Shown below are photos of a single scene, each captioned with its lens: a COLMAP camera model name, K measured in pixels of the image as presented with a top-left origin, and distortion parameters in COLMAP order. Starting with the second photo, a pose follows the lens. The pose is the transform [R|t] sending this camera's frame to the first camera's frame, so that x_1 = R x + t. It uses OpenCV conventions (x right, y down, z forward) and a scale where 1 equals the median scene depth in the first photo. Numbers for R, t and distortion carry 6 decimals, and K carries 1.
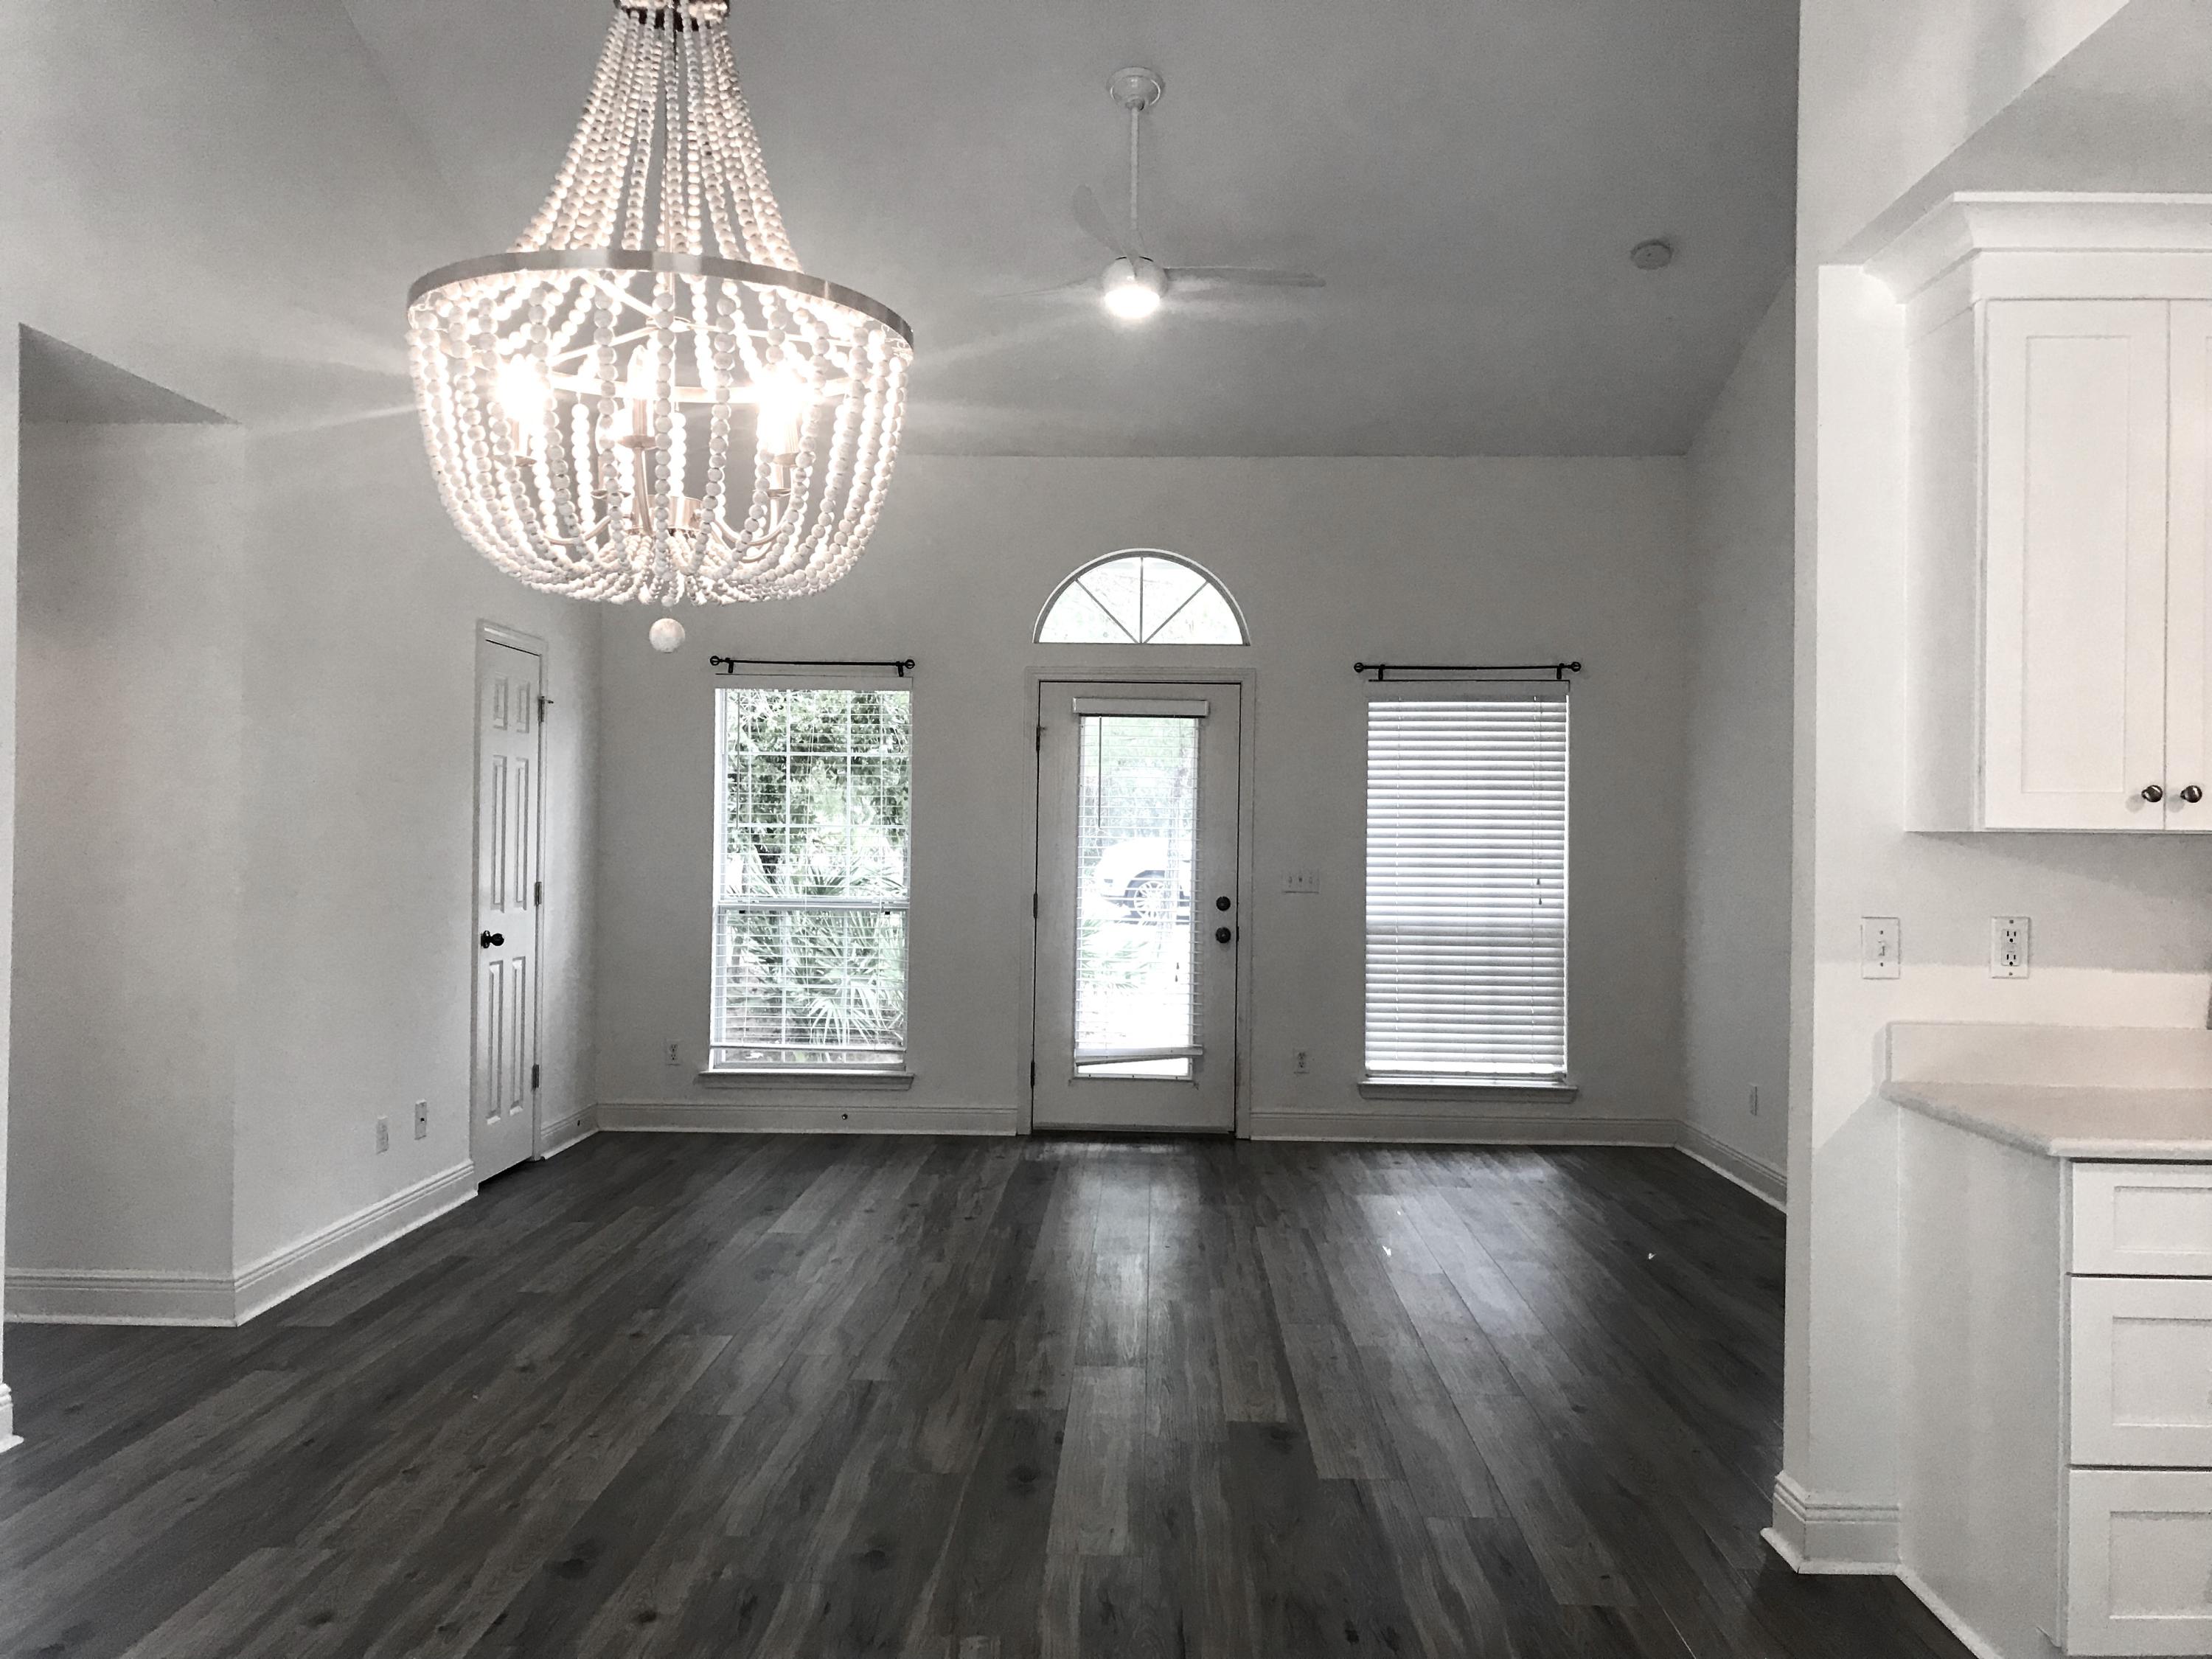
lens RADIAL K [[1851.5, 0, 1097.9], [0, 1851.5, 819.3], [0, 0, 1]] dist [0.016840, 0.006053]
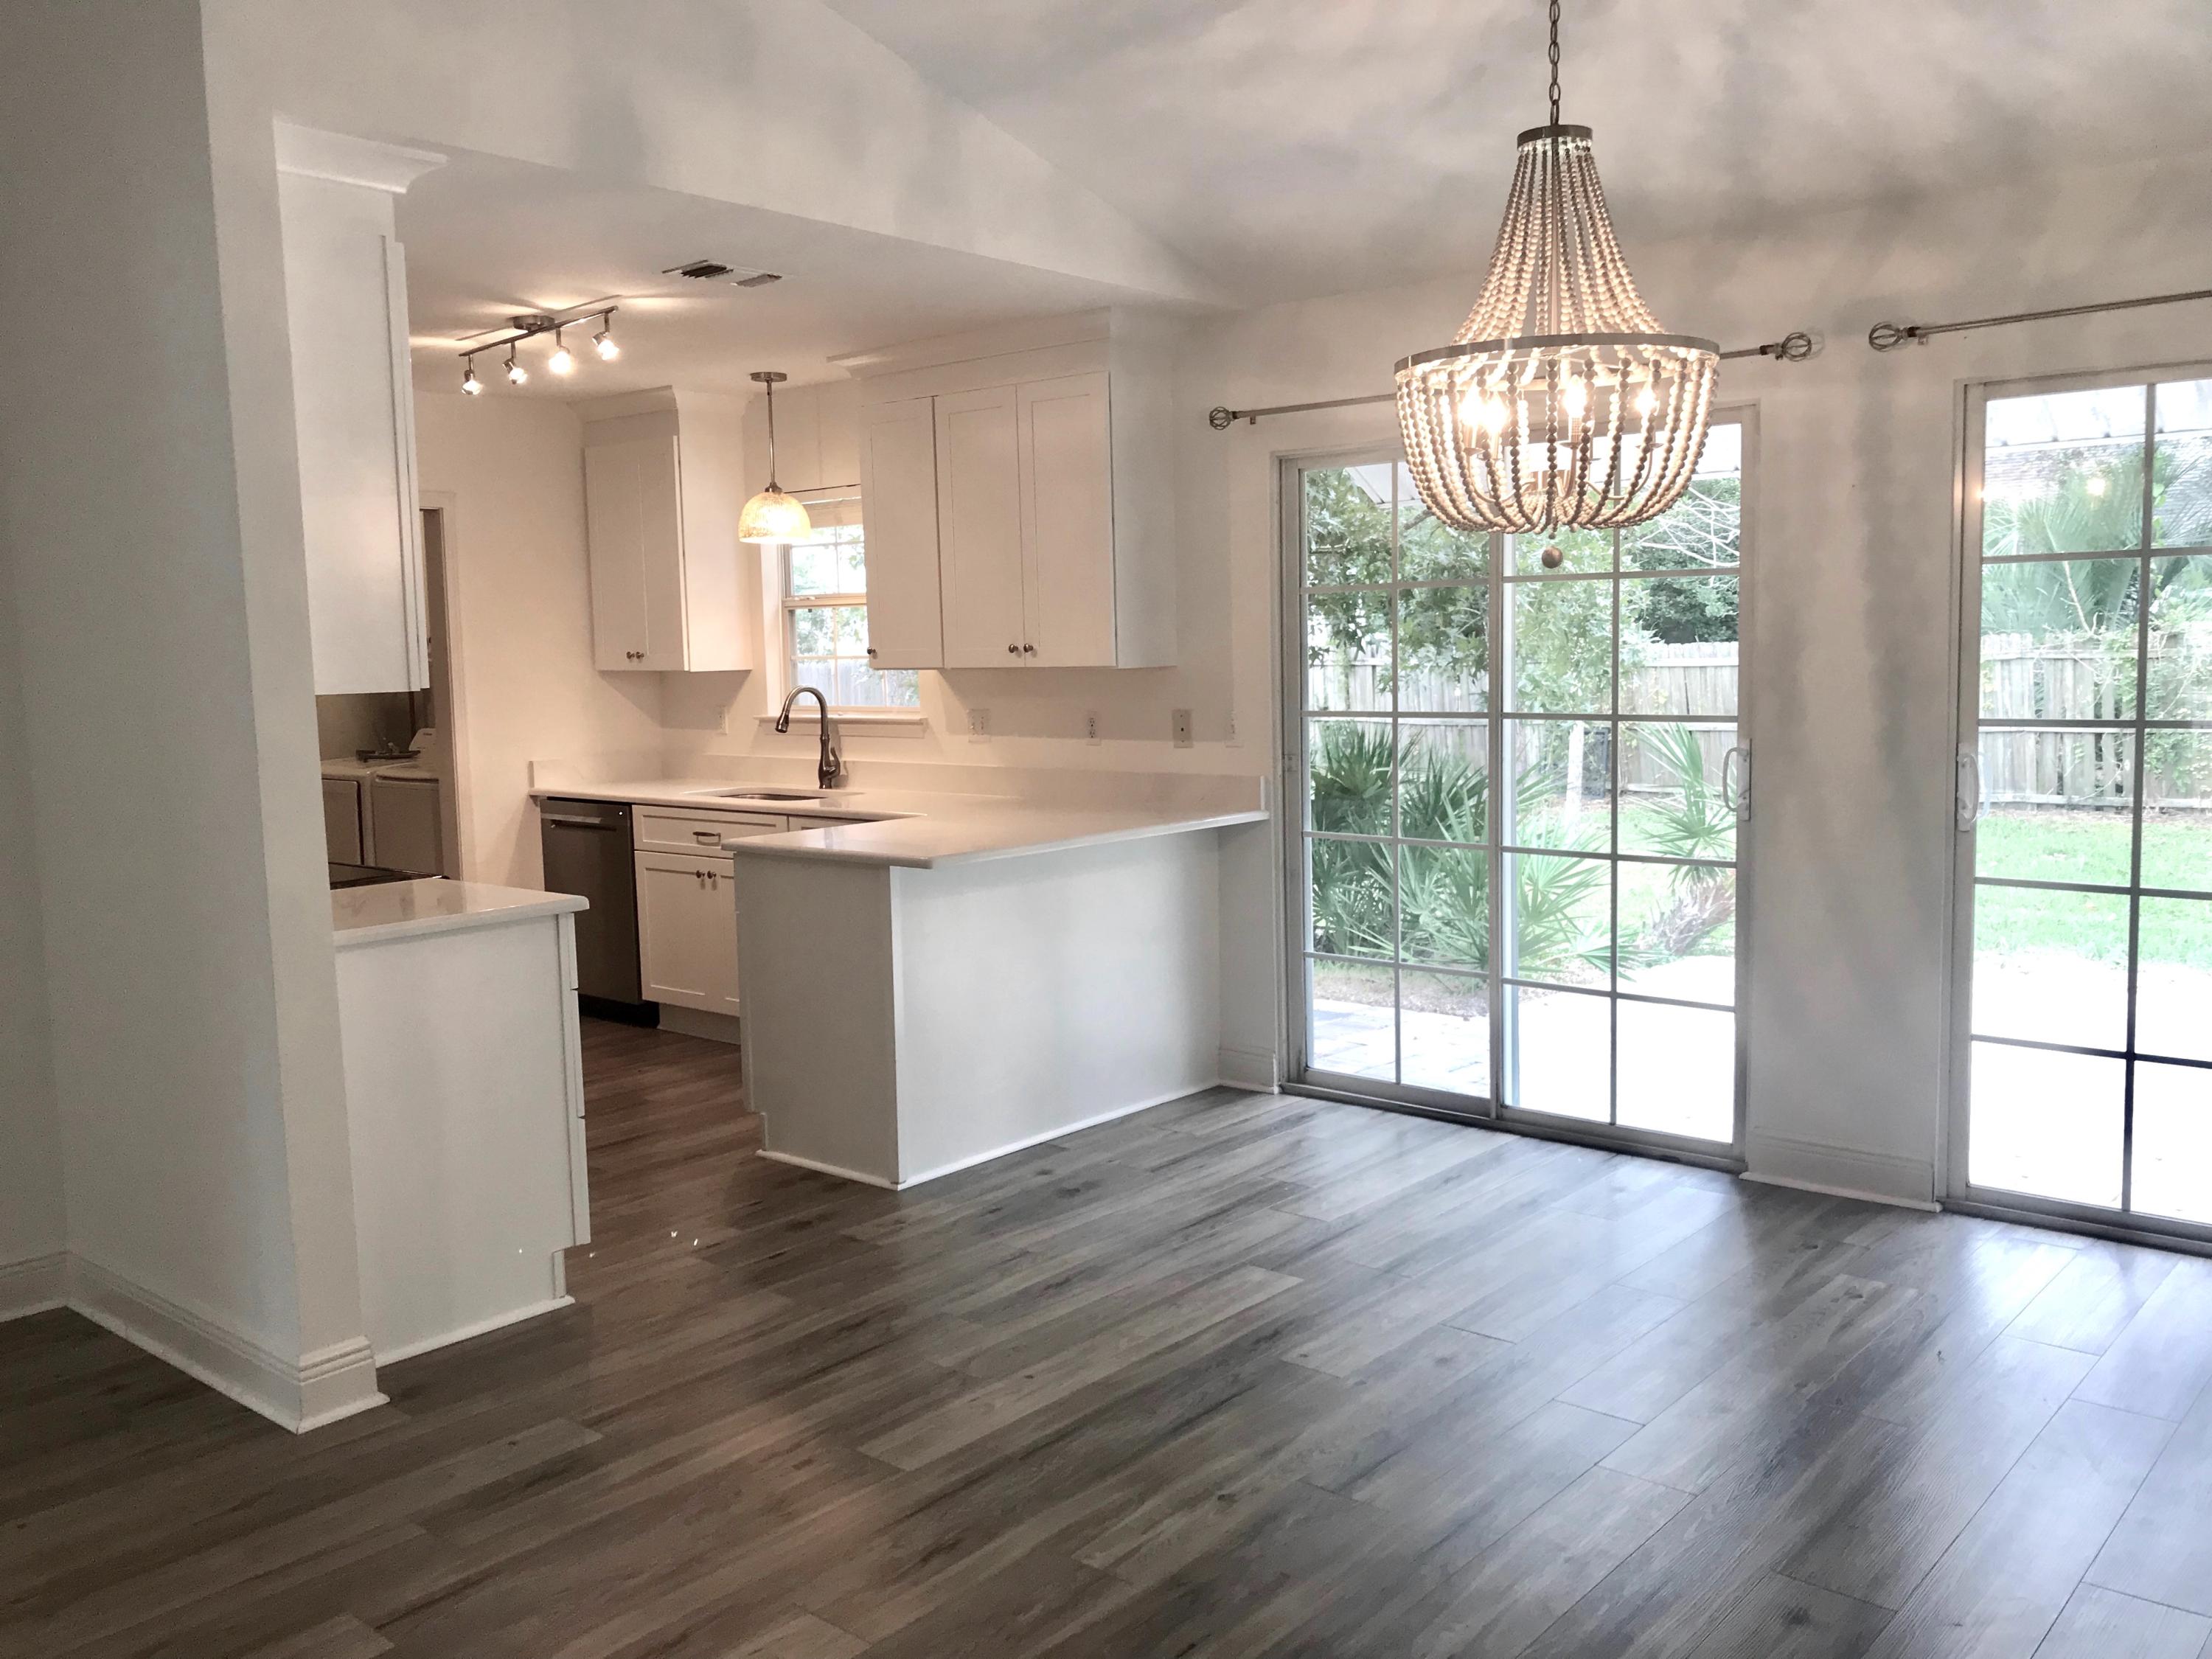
lens RADIAL K [[1785.5, 0, 1100.1], [0, 1785.5, 830.4], [0, 0, 1]] dist [0.015341, -0.001298]
pose [[-0.773104, -0.058119, 0.631611, -0.450293], [0.013929, 0.993997, 0.108515, -0.017306], [-0.634127, 0.092691, -0.767653, 1.209891]]
